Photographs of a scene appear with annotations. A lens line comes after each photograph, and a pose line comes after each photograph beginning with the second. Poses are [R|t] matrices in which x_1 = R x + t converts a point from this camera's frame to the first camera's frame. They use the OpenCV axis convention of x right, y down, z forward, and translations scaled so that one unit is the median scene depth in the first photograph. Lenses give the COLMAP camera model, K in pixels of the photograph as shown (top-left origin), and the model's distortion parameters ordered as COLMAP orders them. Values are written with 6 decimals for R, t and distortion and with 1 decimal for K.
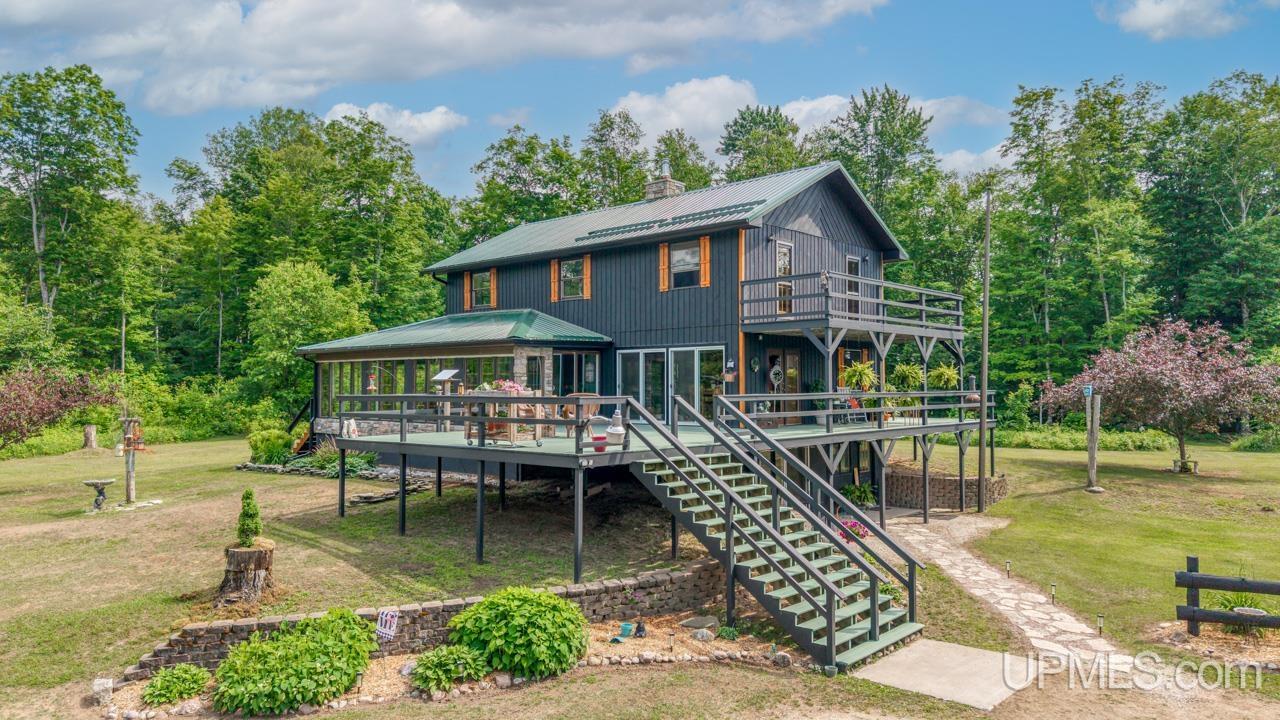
lens RADIAL K [[861.3, 0, 640.0], [0, 861.3, 360.0], [0, 0, 1]] dist [0.042308, 0.000250]
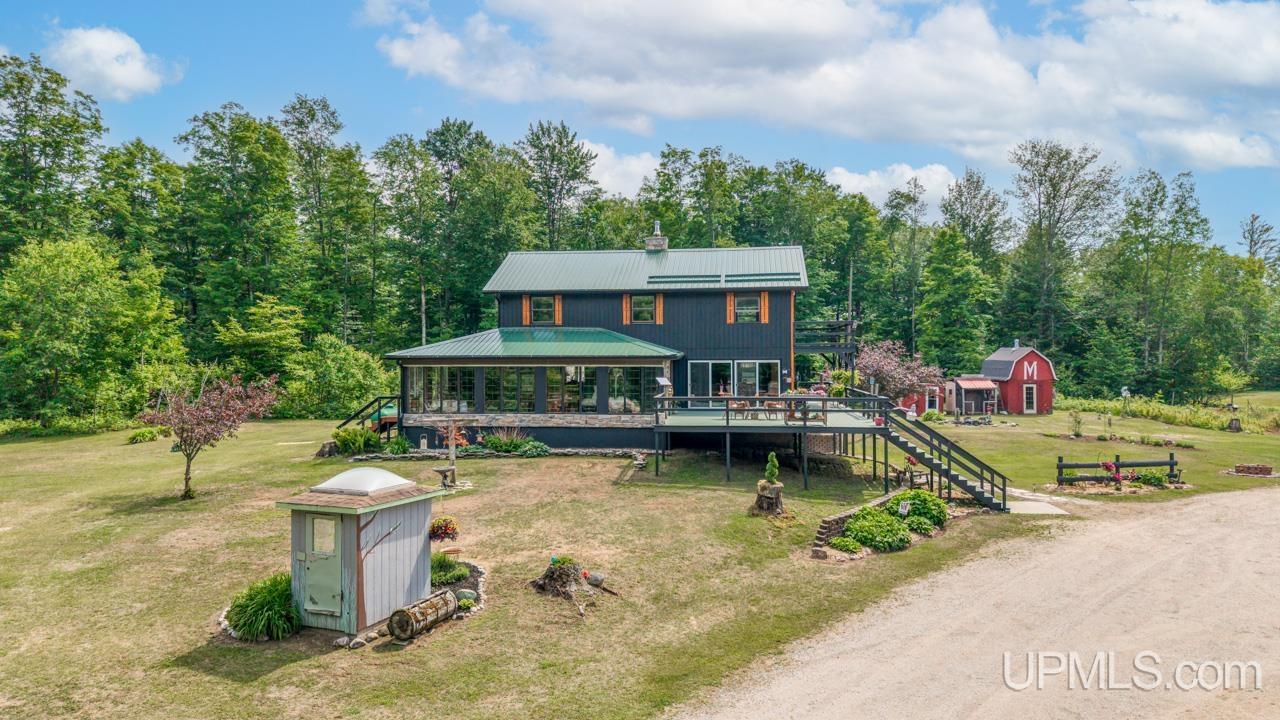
lens RADIAL K [[861.3, 0, 640.0], [0, 861.3, 360.0], [0, 0, 1]] dist [0.042308, 0.000250]
pose [[0.821725, 0.000438, 0.569884, -0.993551], [-0.016505, 0.999599, 0.023031, -0.047796], [-0.569645, -0.028331, 0.821402, -0.187727]]
